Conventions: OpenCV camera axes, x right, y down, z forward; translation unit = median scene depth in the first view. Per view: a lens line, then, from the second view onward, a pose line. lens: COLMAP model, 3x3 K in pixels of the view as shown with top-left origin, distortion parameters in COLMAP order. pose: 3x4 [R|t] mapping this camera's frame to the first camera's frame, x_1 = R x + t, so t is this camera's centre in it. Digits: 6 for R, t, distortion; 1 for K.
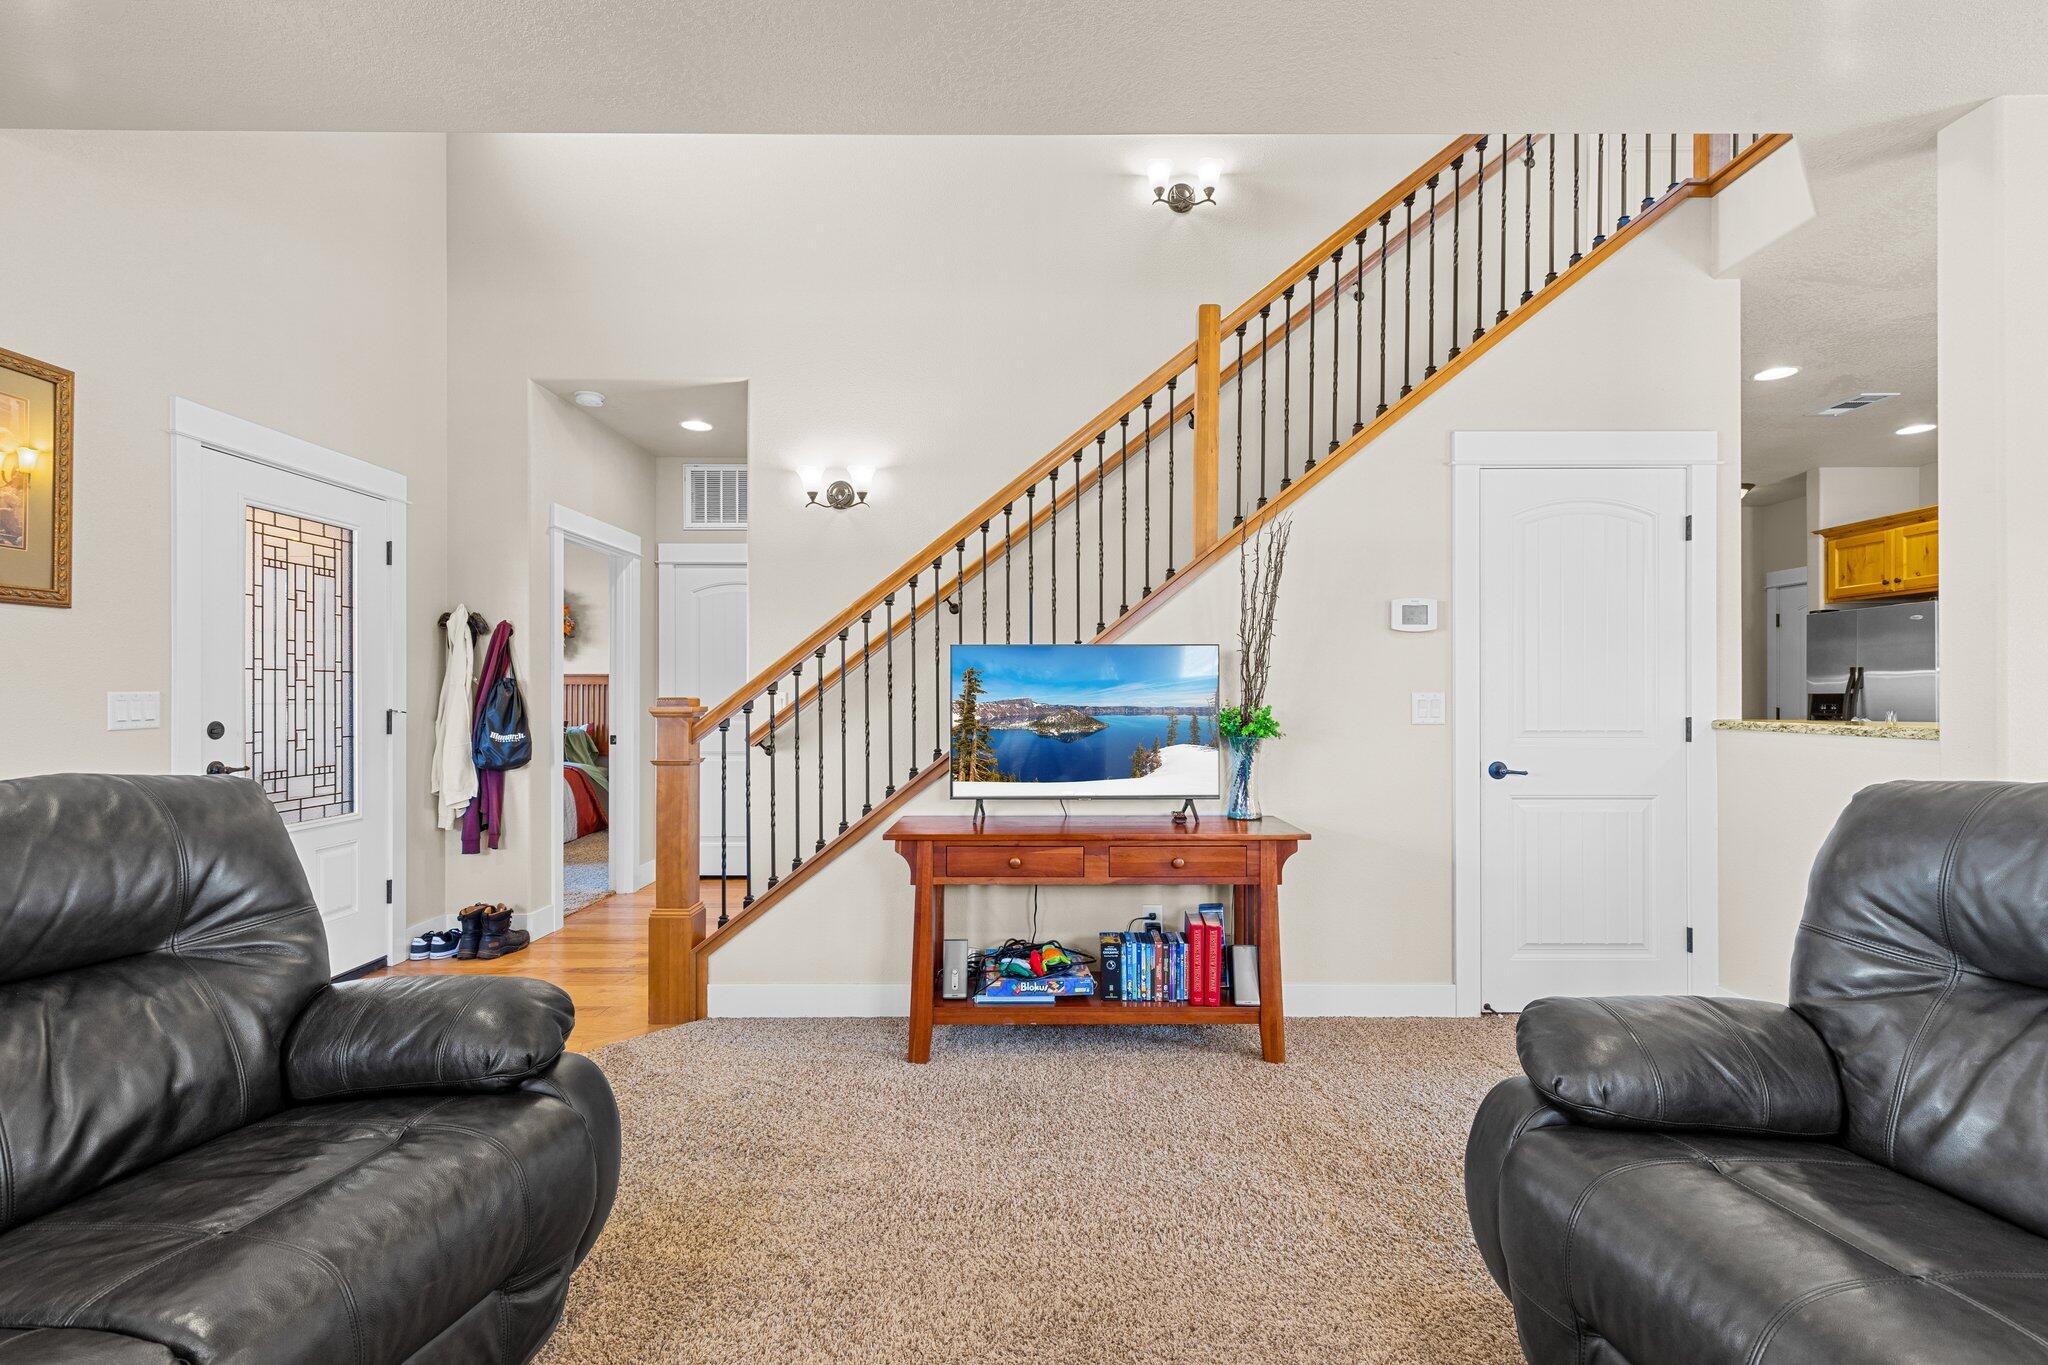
lens RADIAL K [[922.2, 0, 1030.0], [0, 922.2, 685.0], [0, 0, 1]] dist [0.000732, 0.001317]
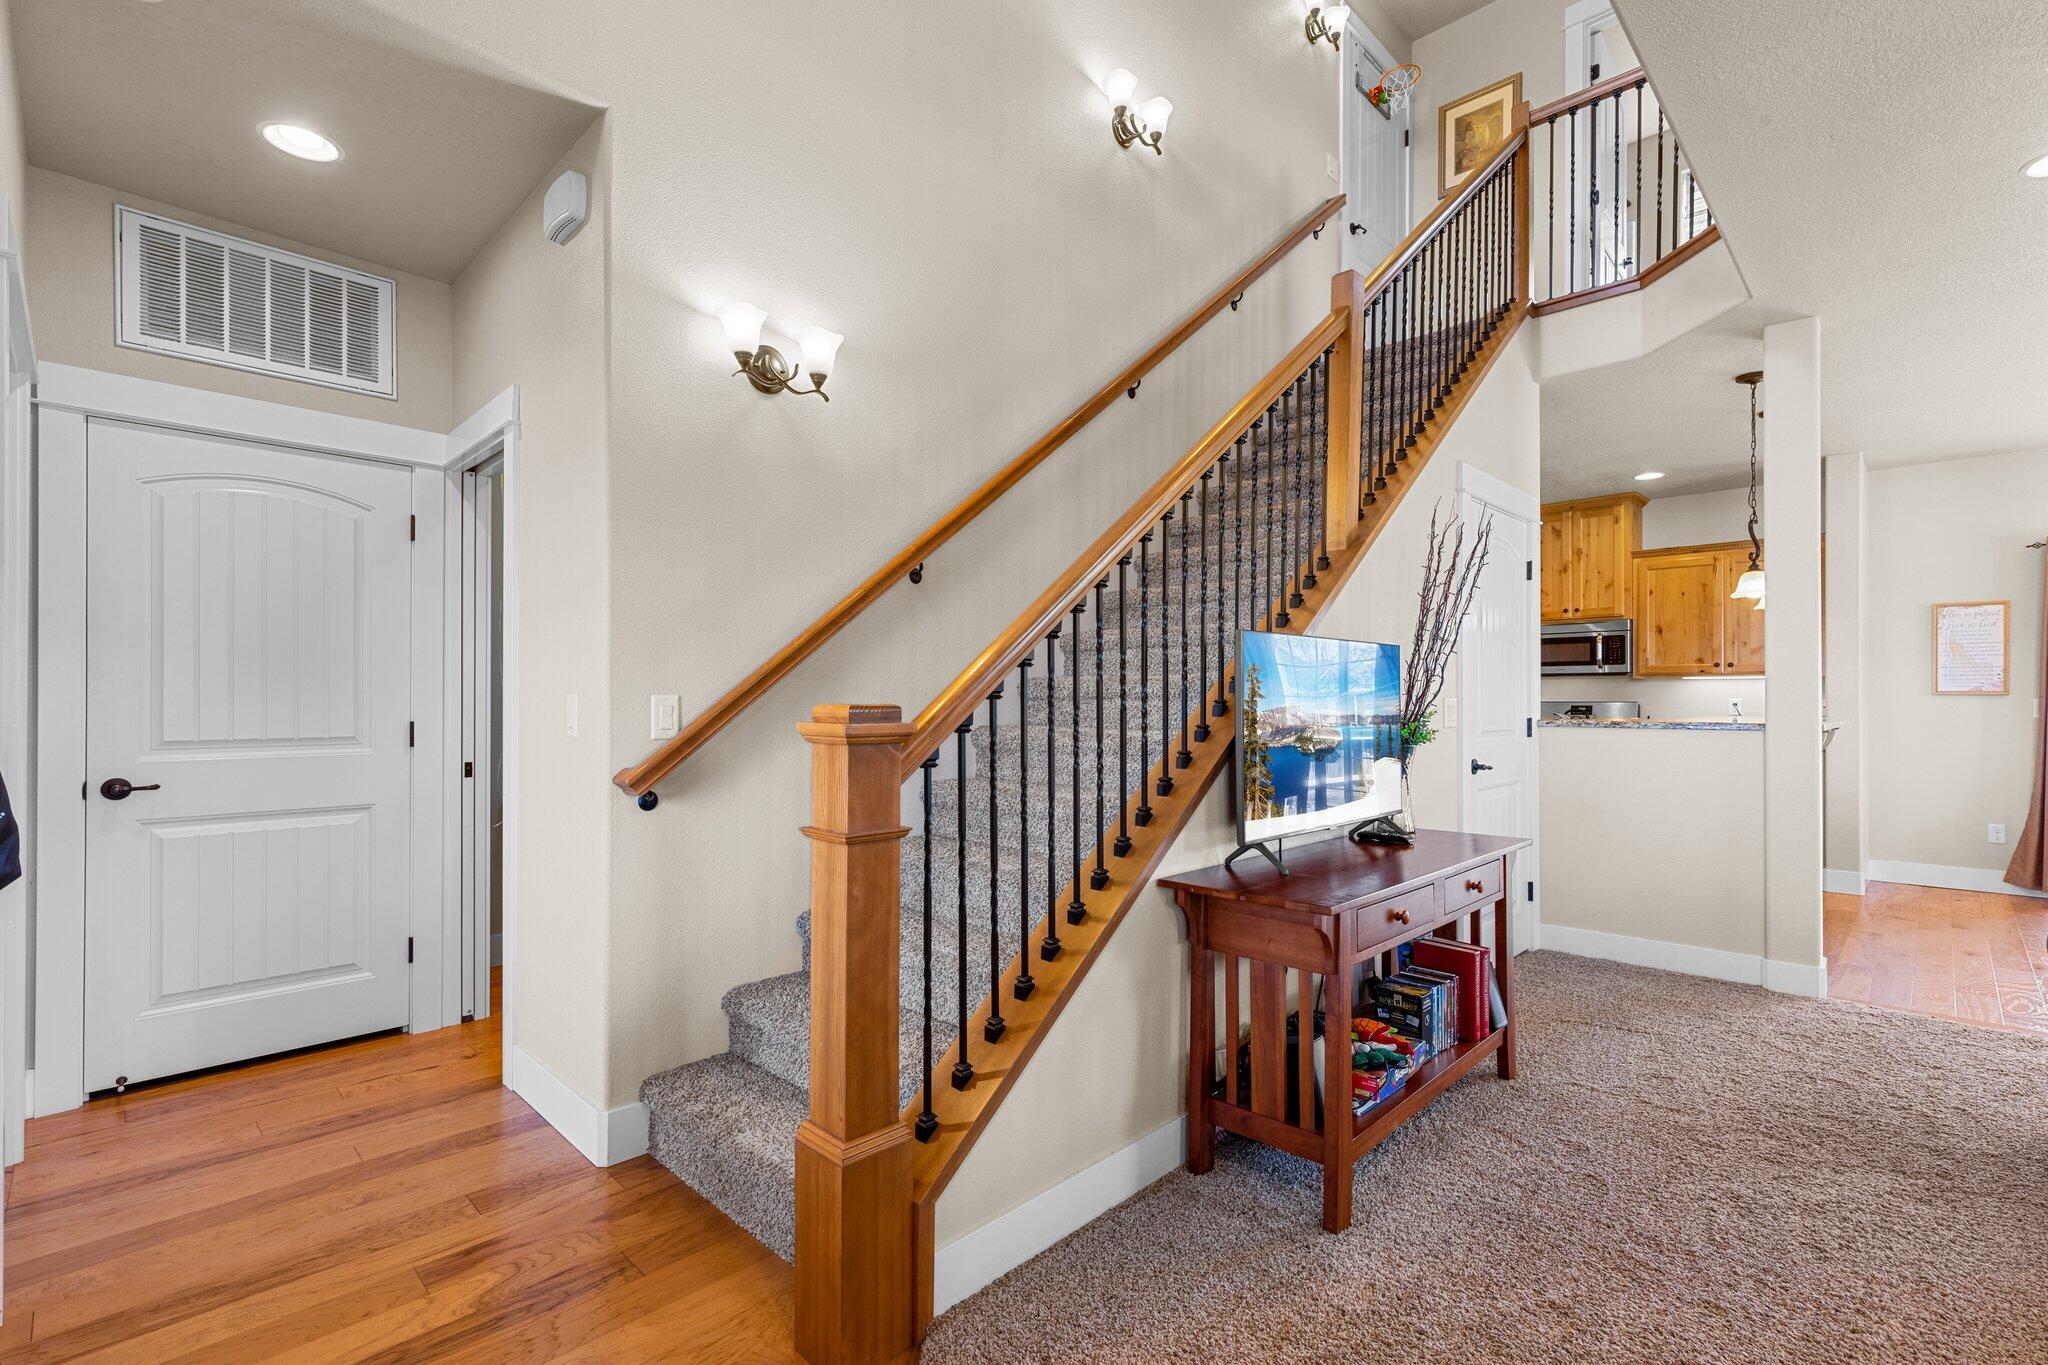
lens RADIAL K [[922.2, 0, 1031.5], [0, 922.2, 695.0], [0, 0, 1]] dist [0.000732, 0.001317]
pose [[0.693719, 0.005169, 0.720227, -0.655207], [-0.009365, 0.999954, 0.001844, 0.006230], [-0.720185, -0.008024, 0.693736, 0.573025]]
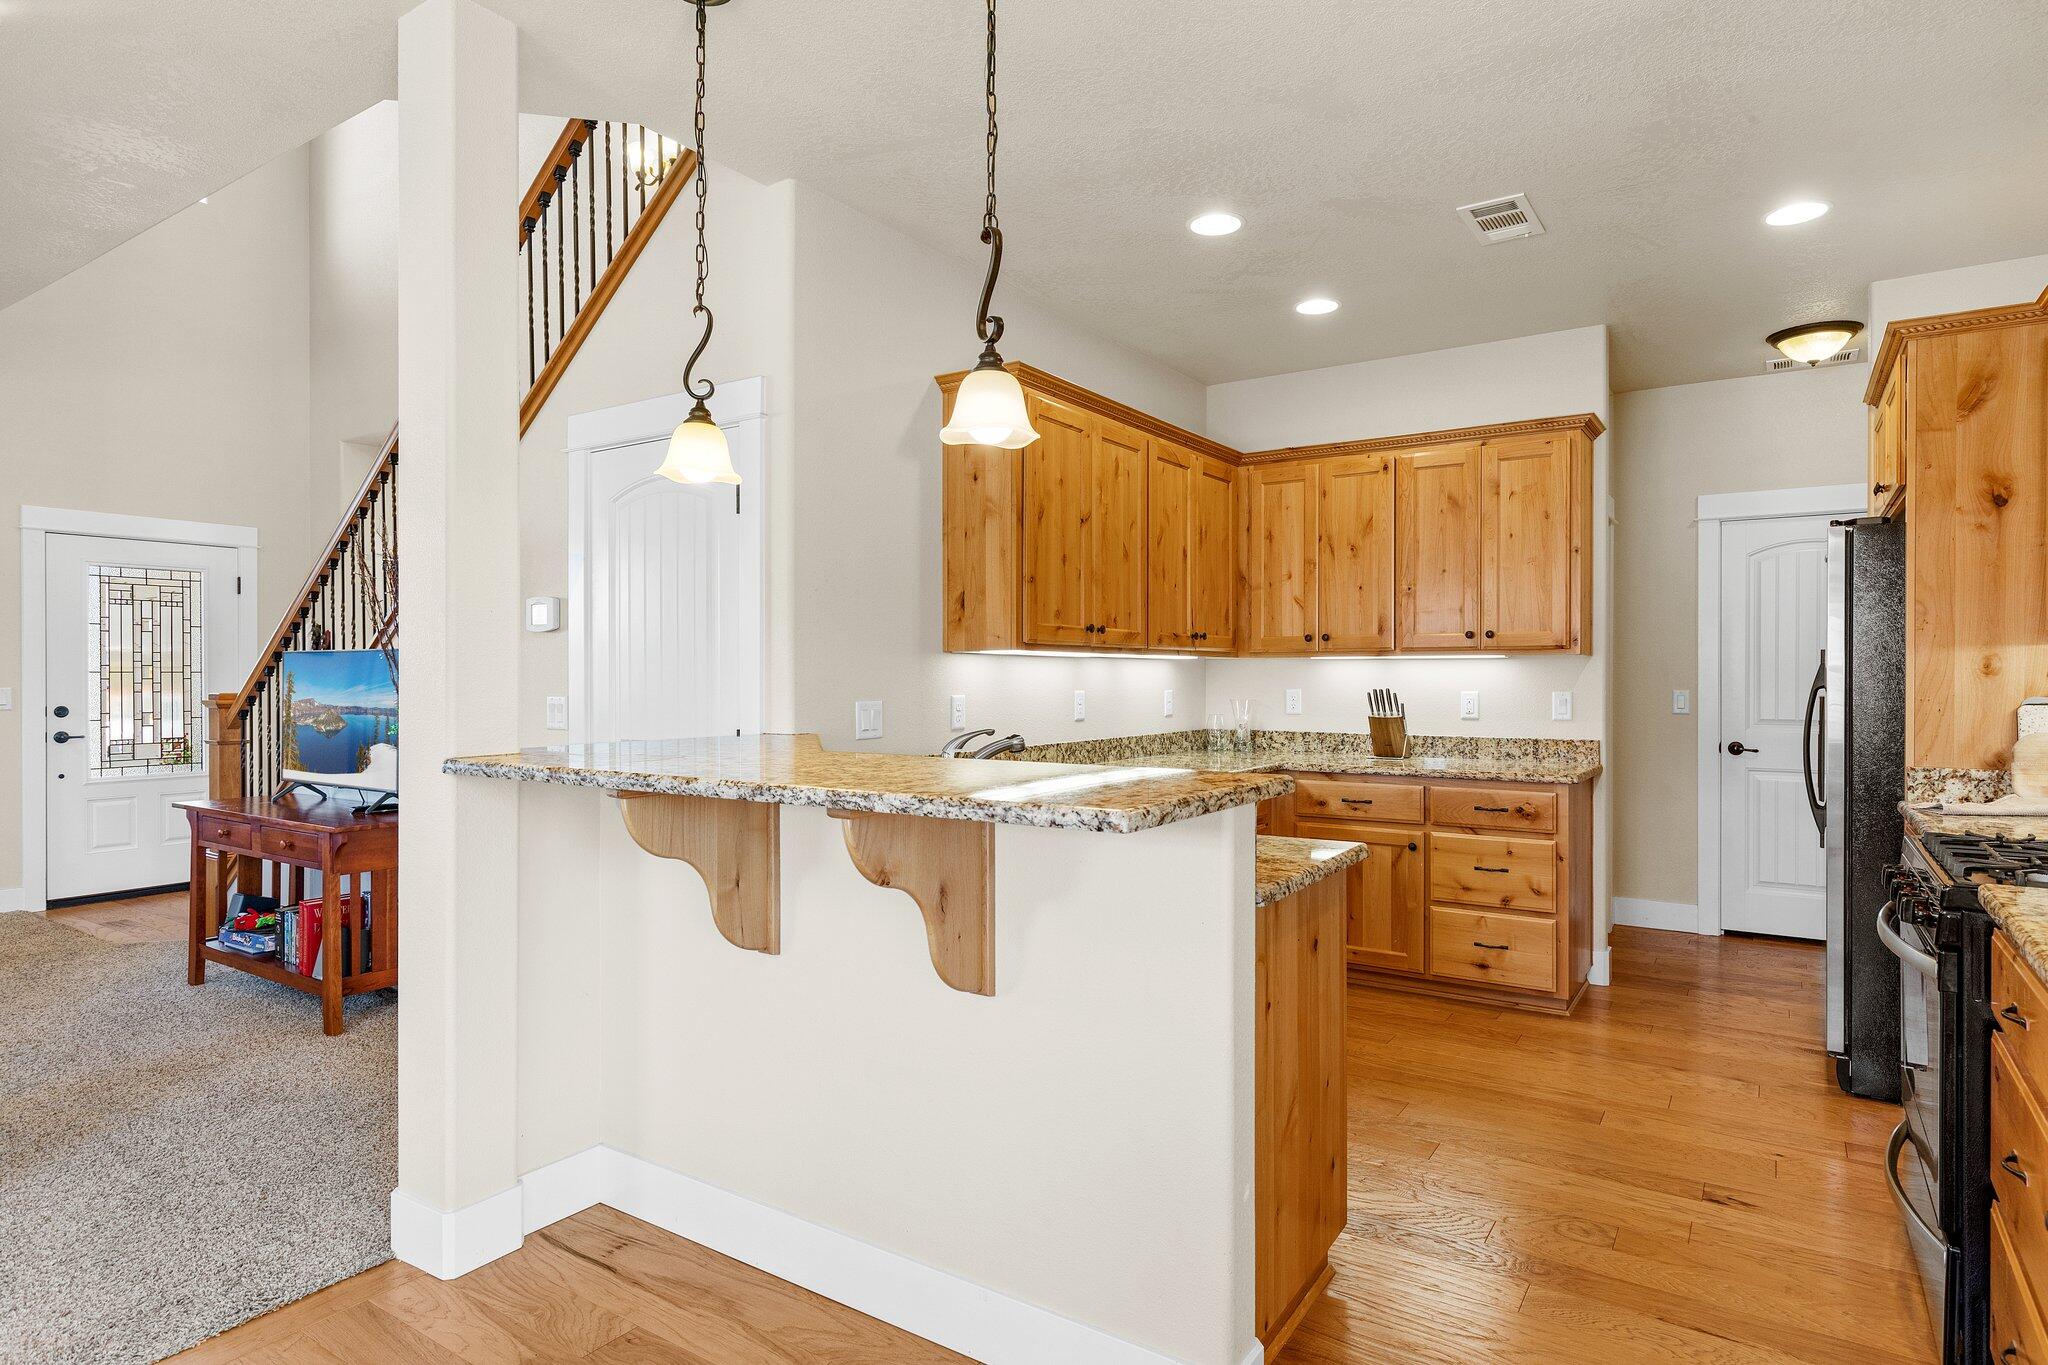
lens RADIAL K [[1119.8, 0, 1024.9], [0, 1119.8, 684.8], [0, 0, 1]] dist [-0.002245, -0.000327]
pose [[0.827333, 0.006596, -0.561673, 1.391662], [-0.000074, 0.999932, 0.011633, -0.017072], [0.561712, -0.009583, 0.827278, 0.313374]]
